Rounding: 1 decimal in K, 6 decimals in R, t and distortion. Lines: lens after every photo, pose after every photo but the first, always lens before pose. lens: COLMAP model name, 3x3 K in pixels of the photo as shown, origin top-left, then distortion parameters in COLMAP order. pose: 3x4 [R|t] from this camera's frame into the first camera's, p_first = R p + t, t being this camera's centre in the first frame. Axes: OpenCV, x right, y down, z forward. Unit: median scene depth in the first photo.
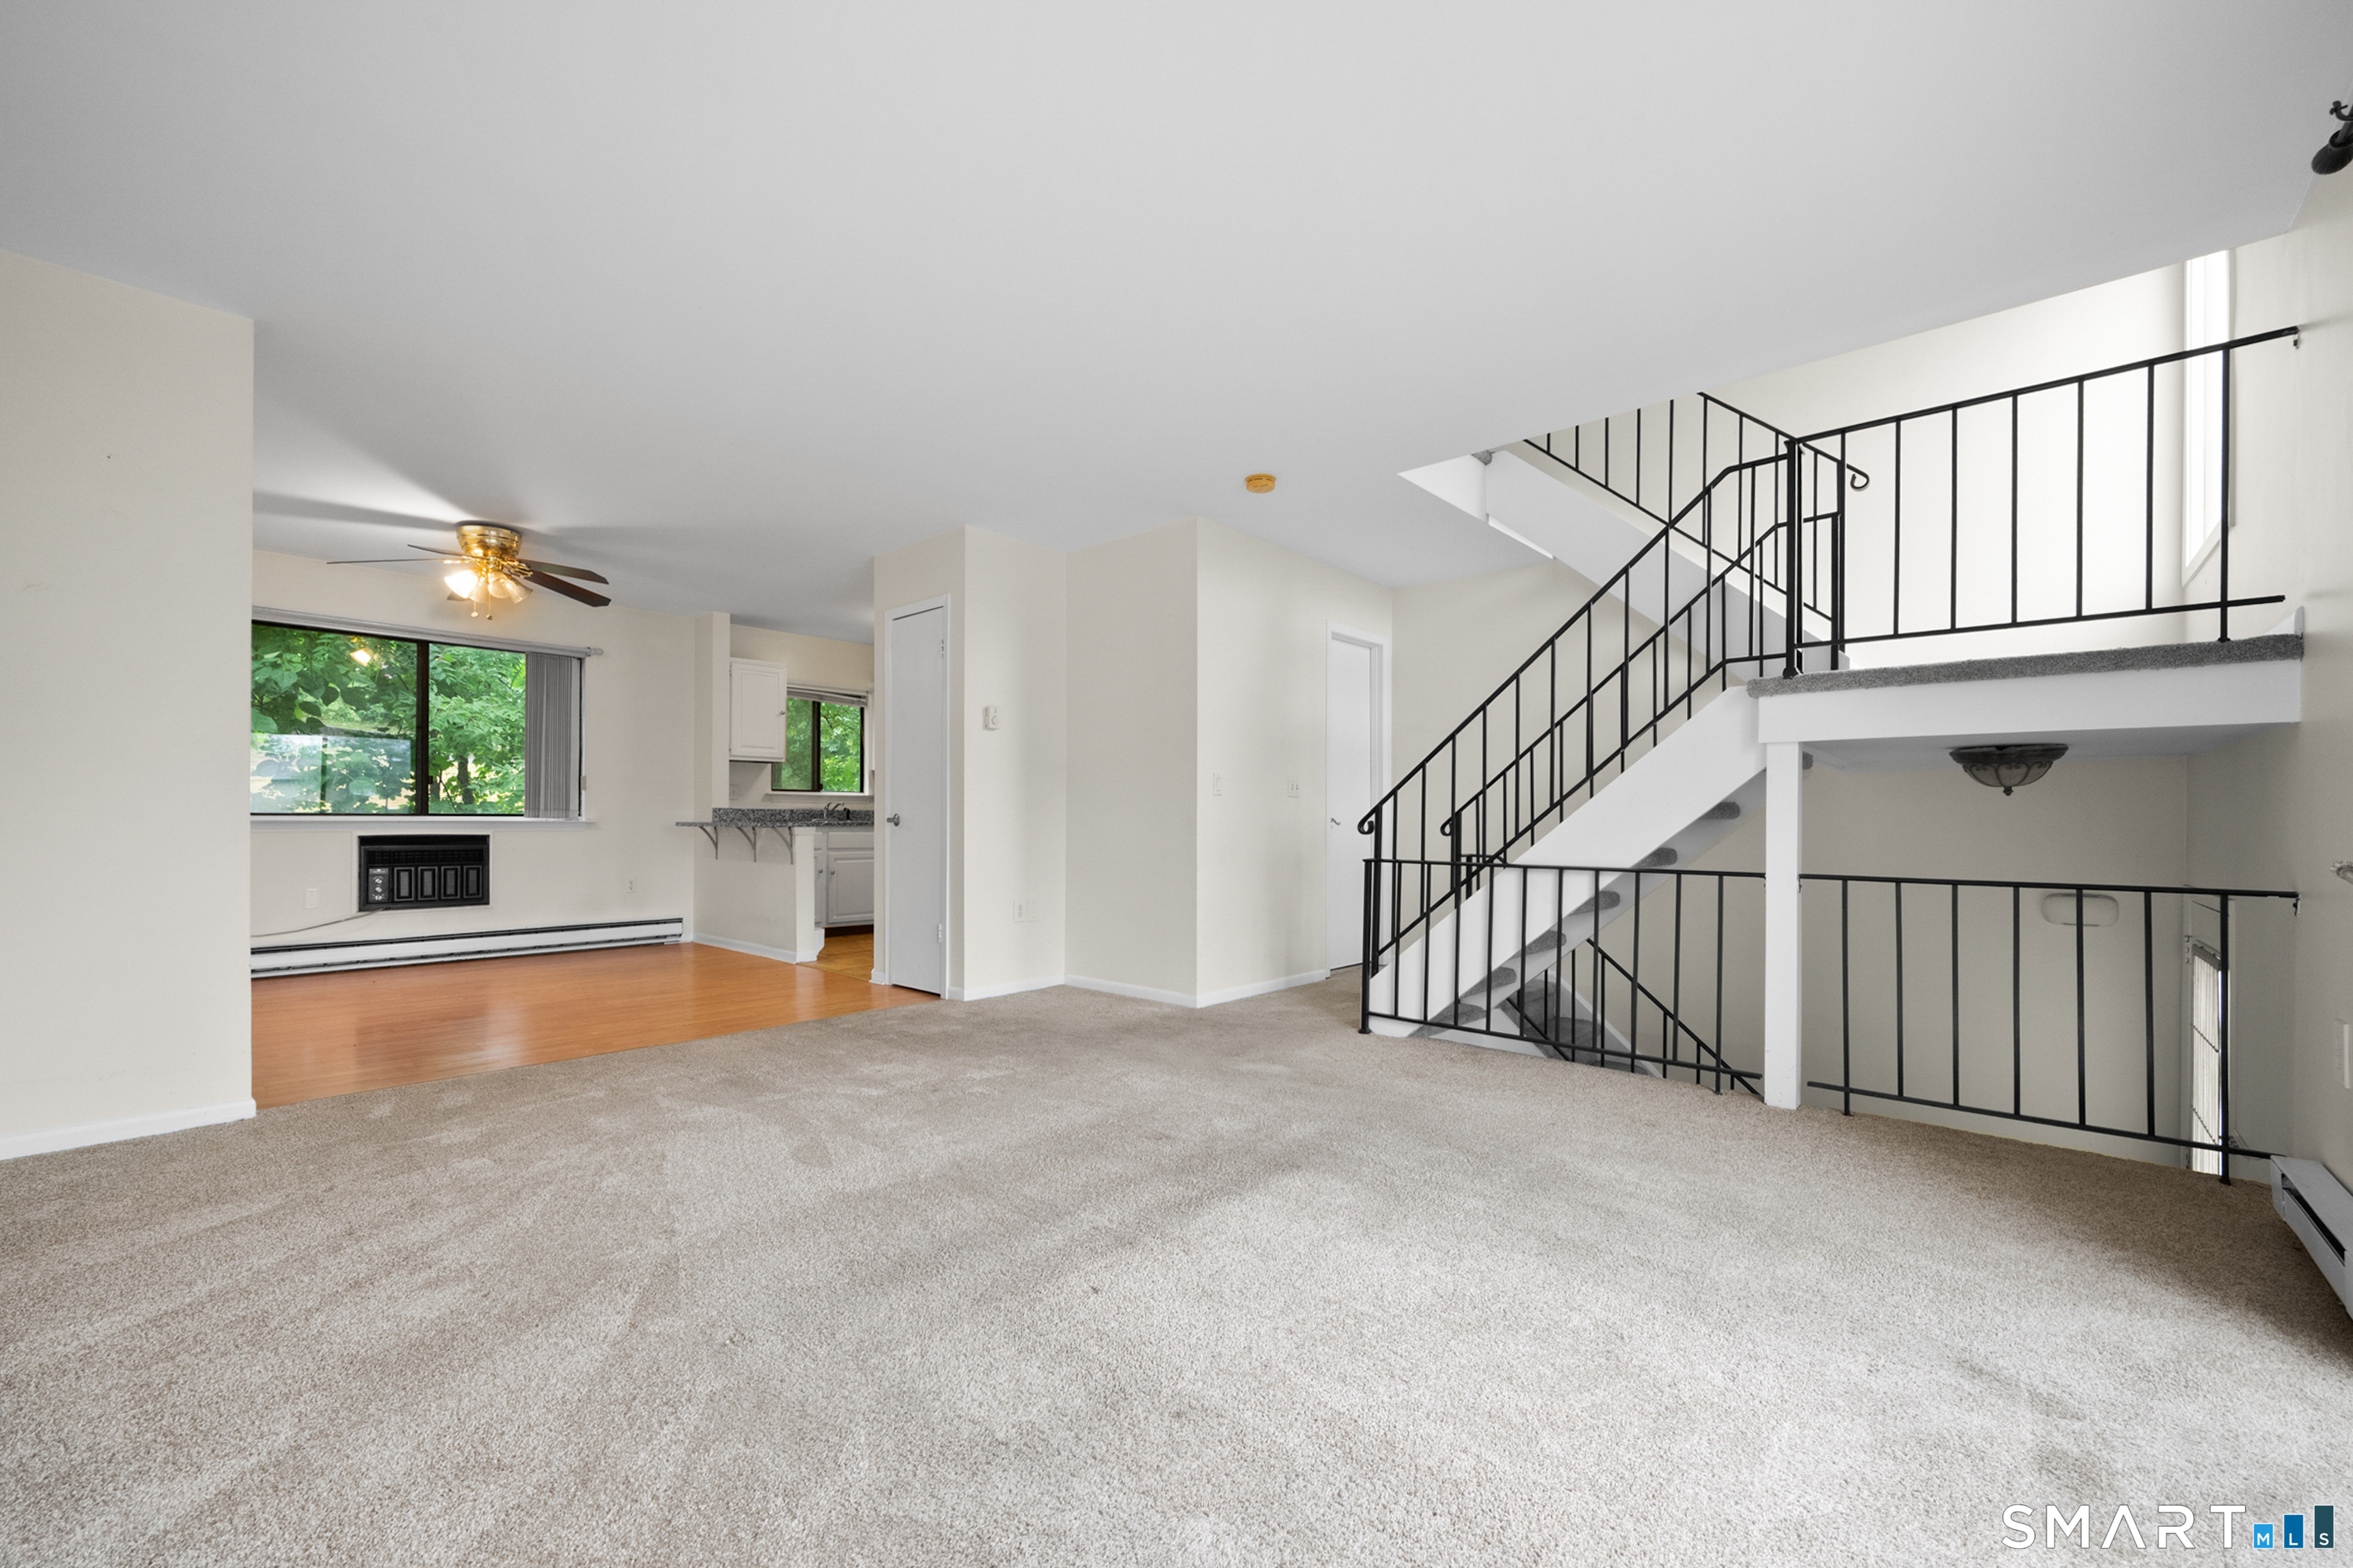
lens RADIAL K [[926.6, 0, 1192.6], [0, 926.6, 821.3], [0, 0, 1]] dist [-0.002901, 0.000236]
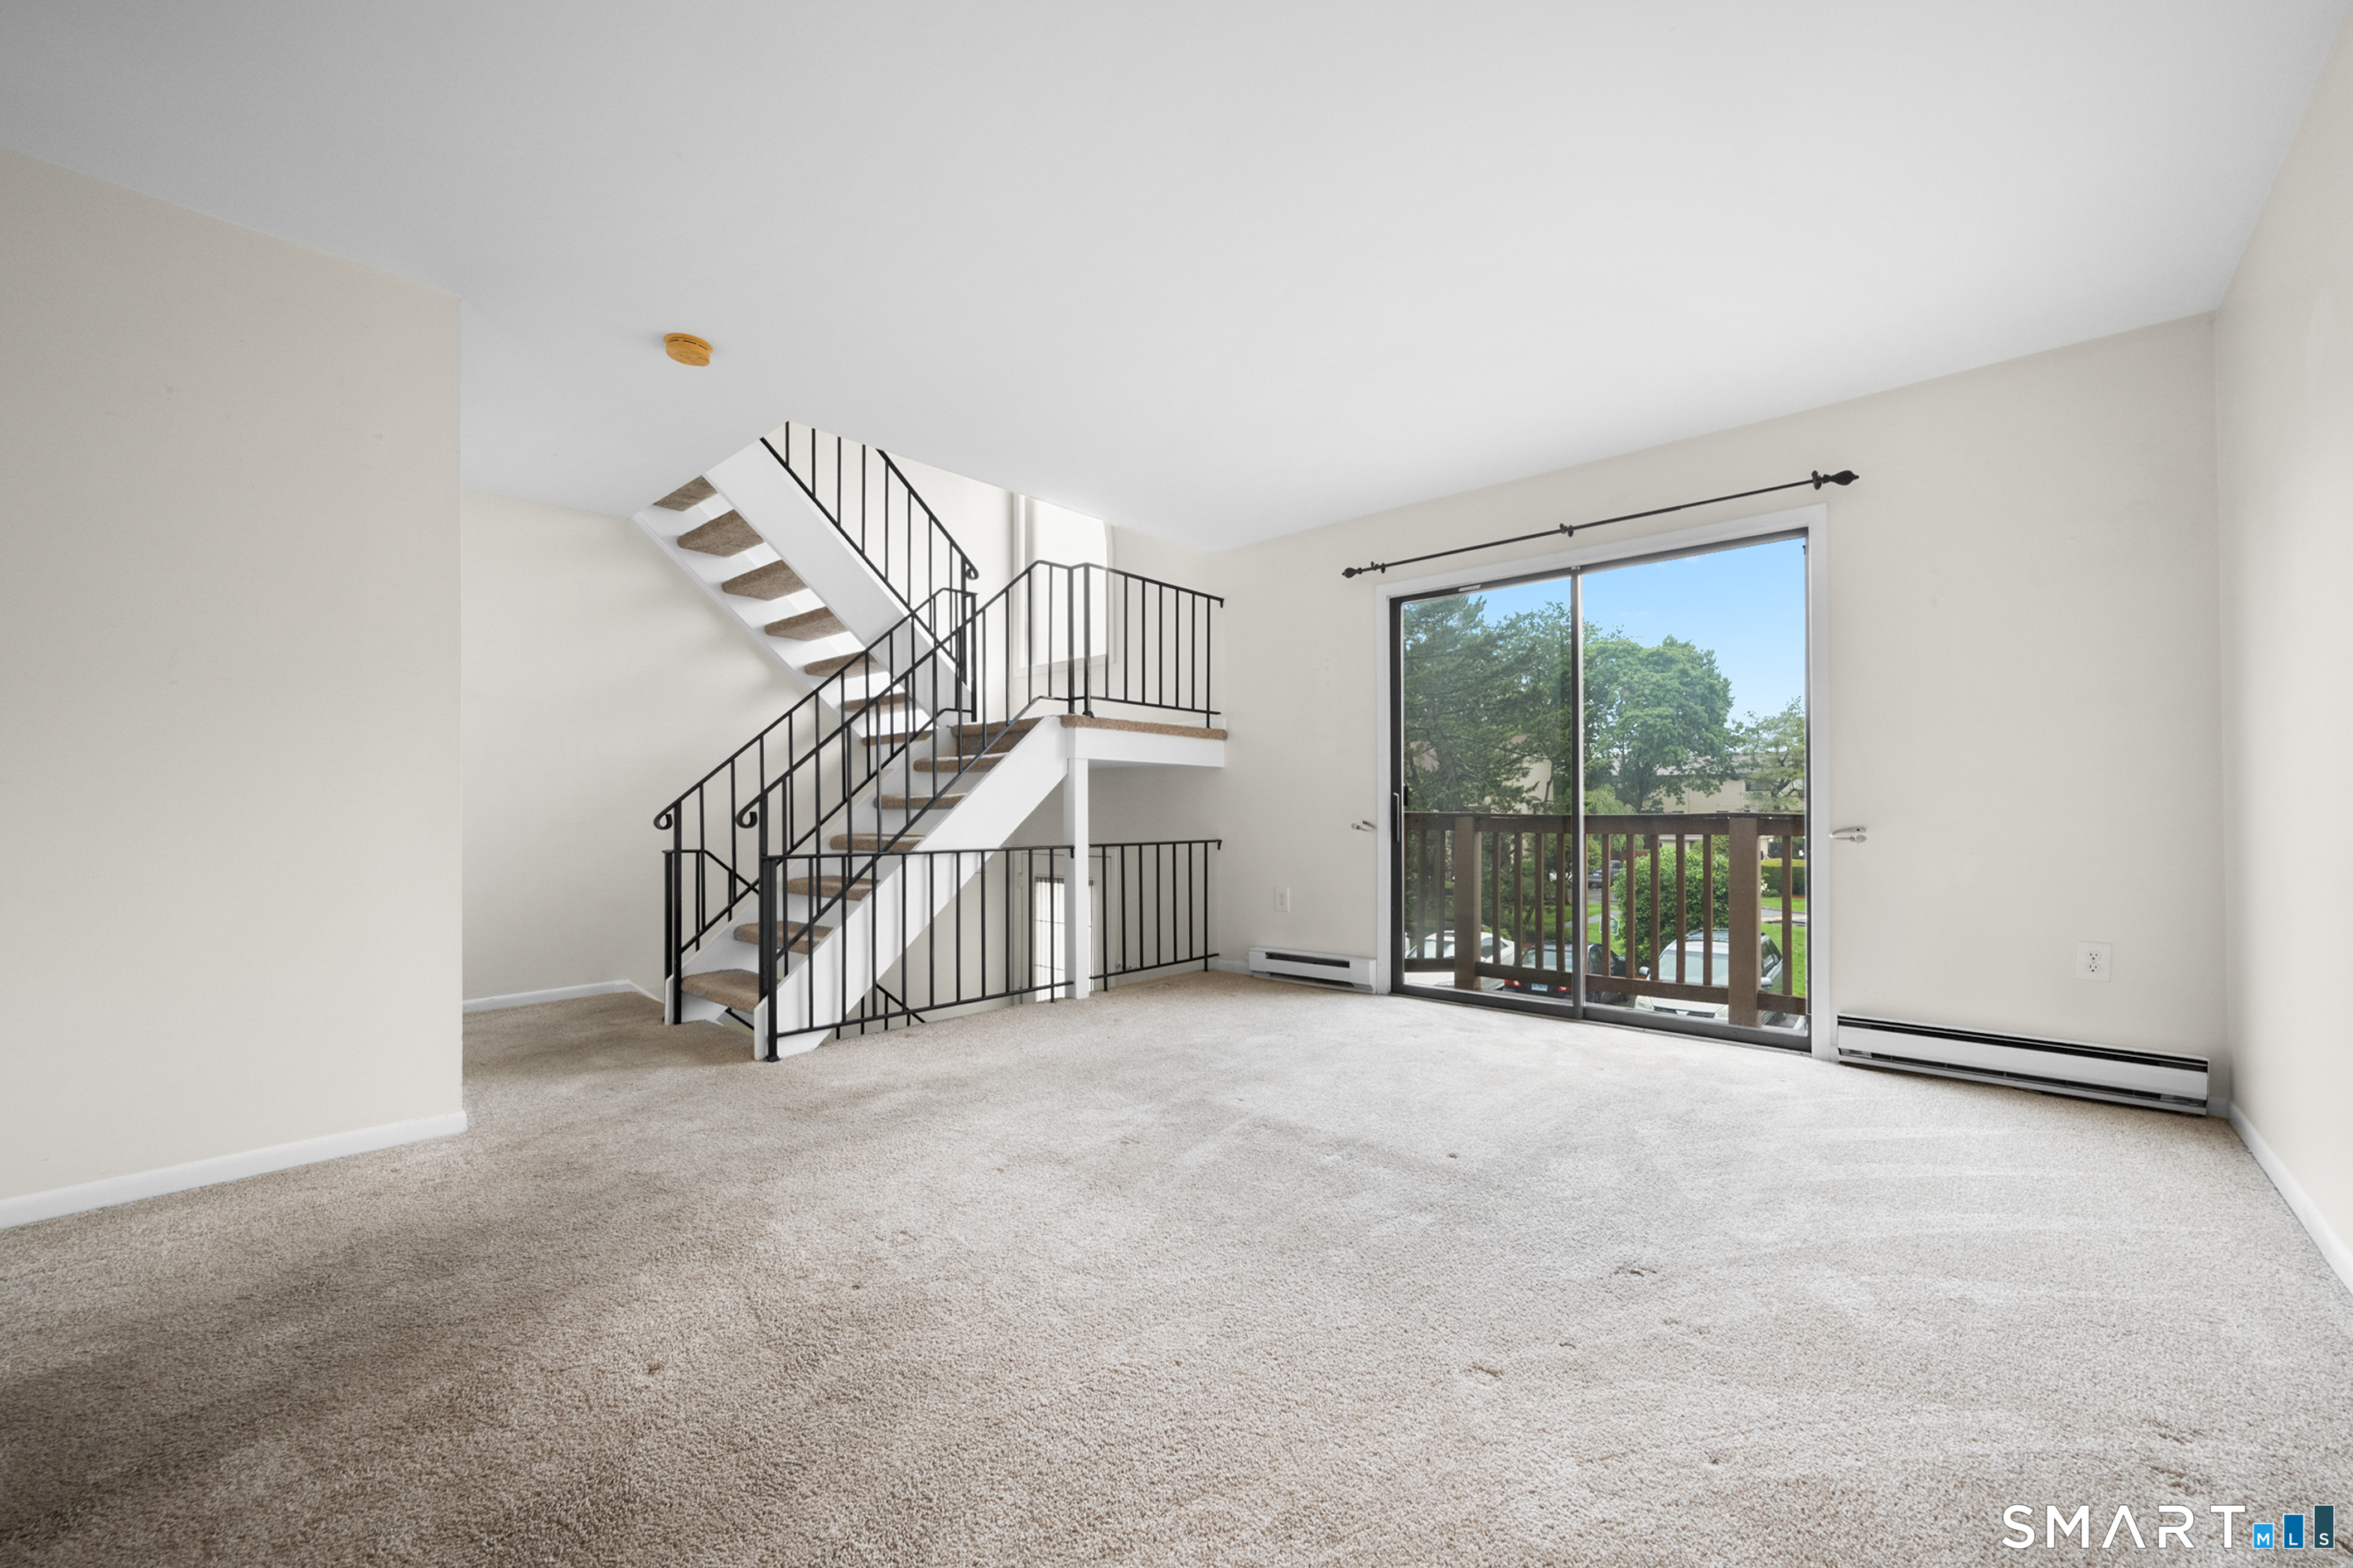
lens RADIAL K [[926.6, 0, 1184.9], [0, 926.6, 805.1], [0, 0, 1]] dist [-0.002901, 0.000236]
pose [[0.005198, 0.003257, 0.999981, -0.657758], [0.003542, 0.999988, -0.003275, -0.002103], [-0.999980, 0.003558, 0.005187, 0.611716]]
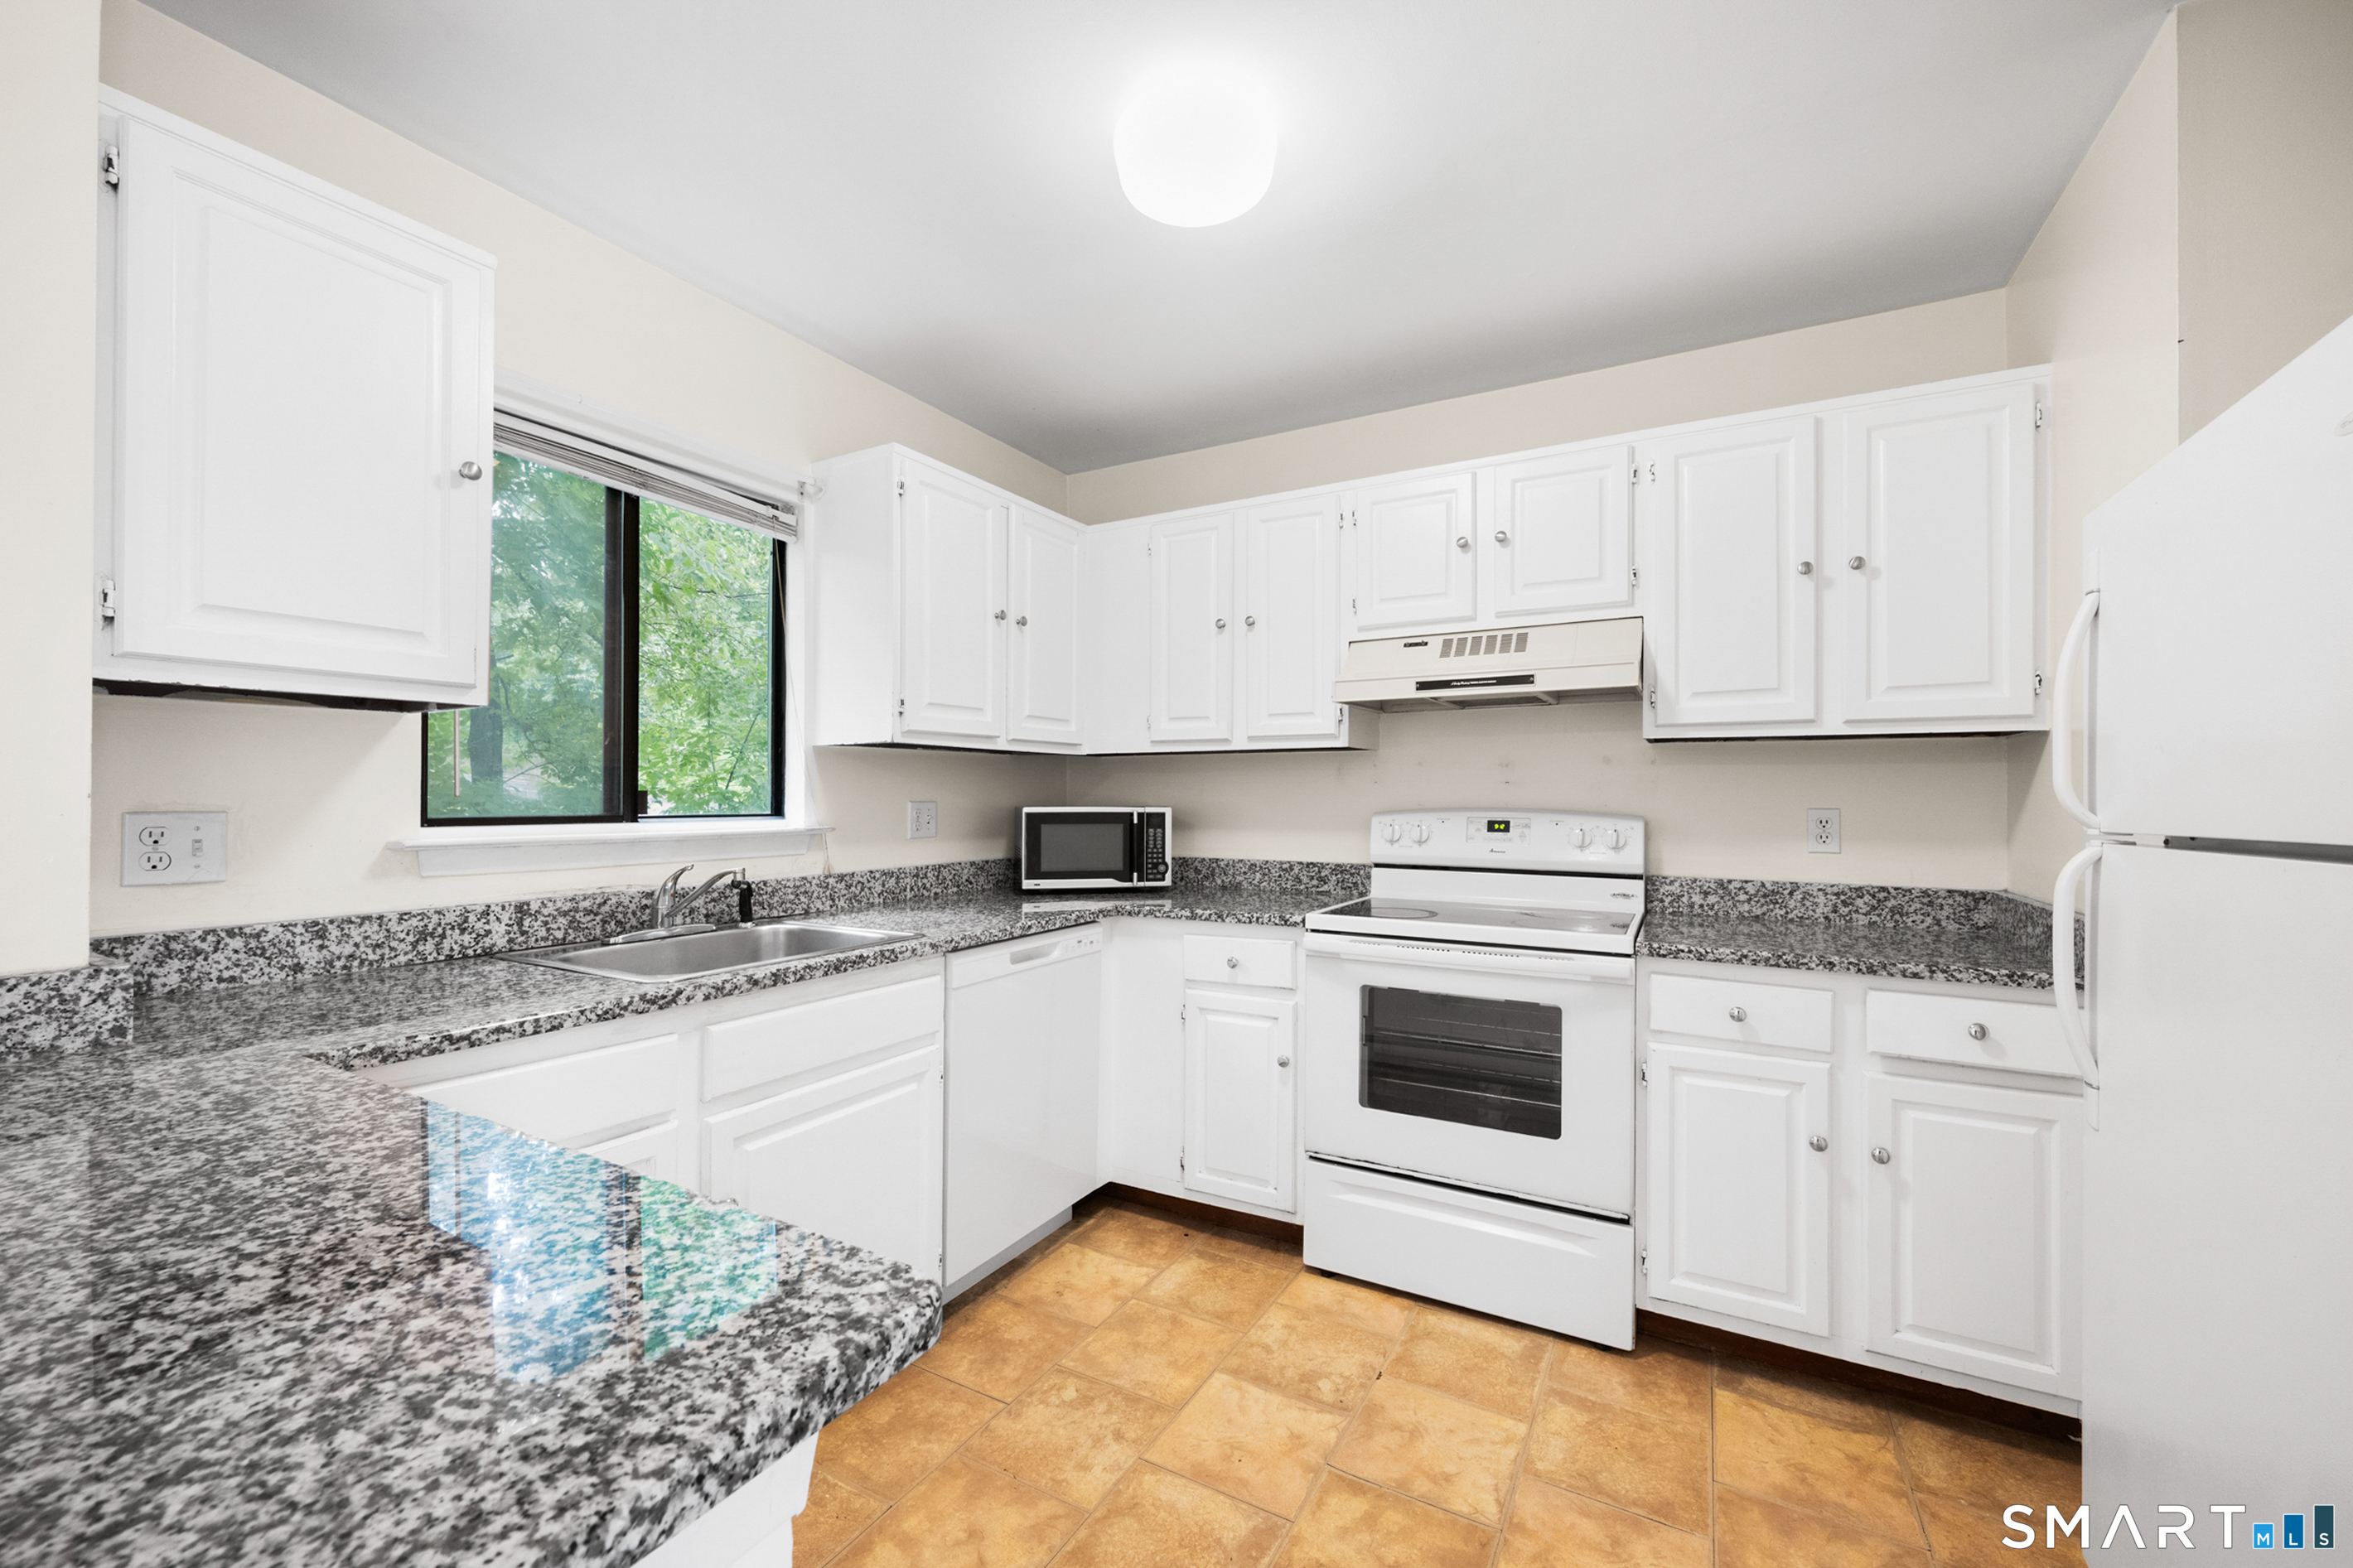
lens RADIAL K [[926.6, 0, 1191.7], [0, 926.6, 792.5], [0, 0, 1]] dist [-0.002901, 0.000236]
pose [[0.976021, 0.001293, 0.217672, -0.587029], [-0.000094, 0.999985, -0.005522, -0.075527], [-0.217676, 0.005370, 0.976006, 1.357760]]
